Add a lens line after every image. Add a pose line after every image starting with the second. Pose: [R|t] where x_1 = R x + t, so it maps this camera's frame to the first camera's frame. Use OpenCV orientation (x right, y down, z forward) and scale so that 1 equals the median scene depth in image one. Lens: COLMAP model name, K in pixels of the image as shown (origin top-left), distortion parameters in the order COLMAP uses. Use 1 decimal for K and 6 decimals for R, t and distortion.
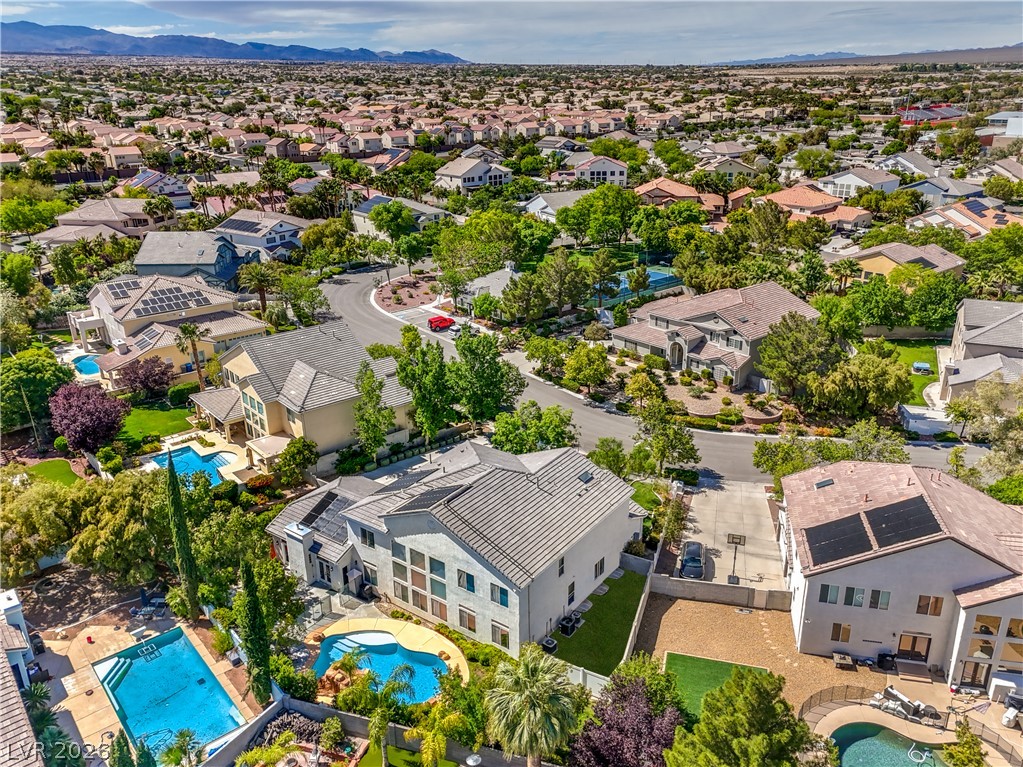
lens RADIAL K [[786.9, 0, 495.6], [0, 786.9, 383.7], [0, 0, 1]] dist [0.063029, -0.046170]
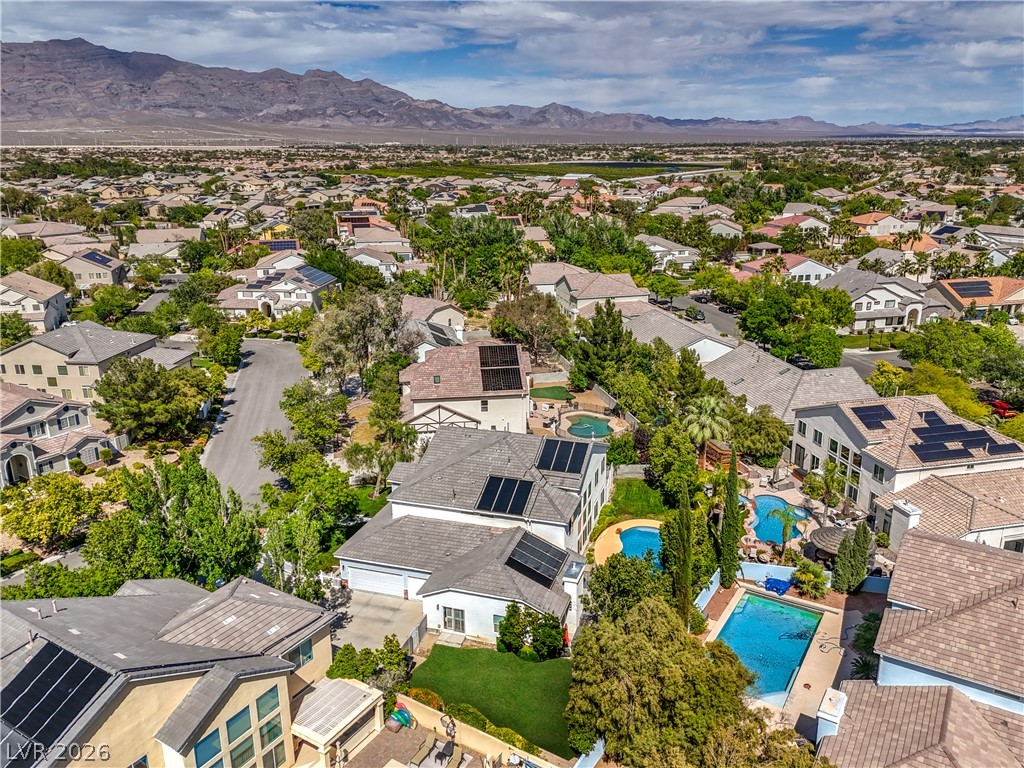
lens RADIAL K [[787.7, 0, 496.1], [0, 787.7, 384.2], [0, 0, 1]] dist [0.063029, -0.046170]
pose [[-0.306836, -0.255777, 0.916750, -0.643453], [0.361546, 0.859686, 0.360865, -0.236214], [-0.880418, 0.442174, -0.171307, 0.726825]]
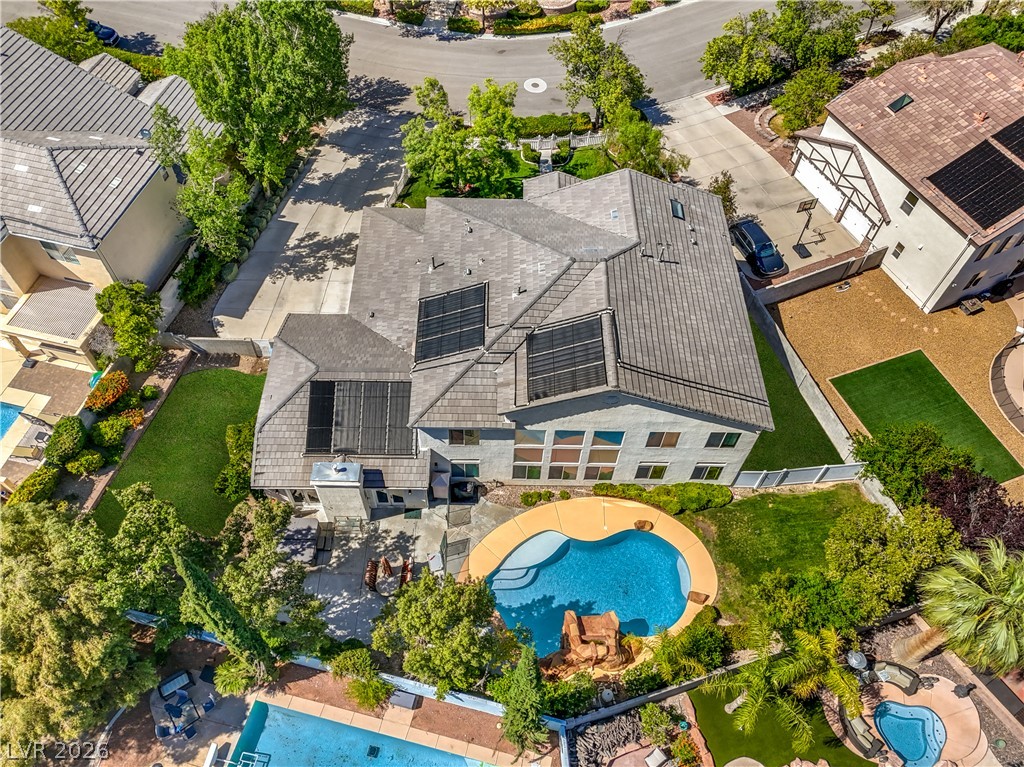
lens RADIAL K [[773.9, 0, 514.1], [0, 773.9, 385.9], [0, 0, 1]] dist [0.068167, -0.051201]
pose [[0.797743, -0.469576, 0.378293, -0.211953], [0.179122, 0.783573, 0.594919, -0.123030], [-0.575779, -0.406831, 0.709201, 0.336119]]
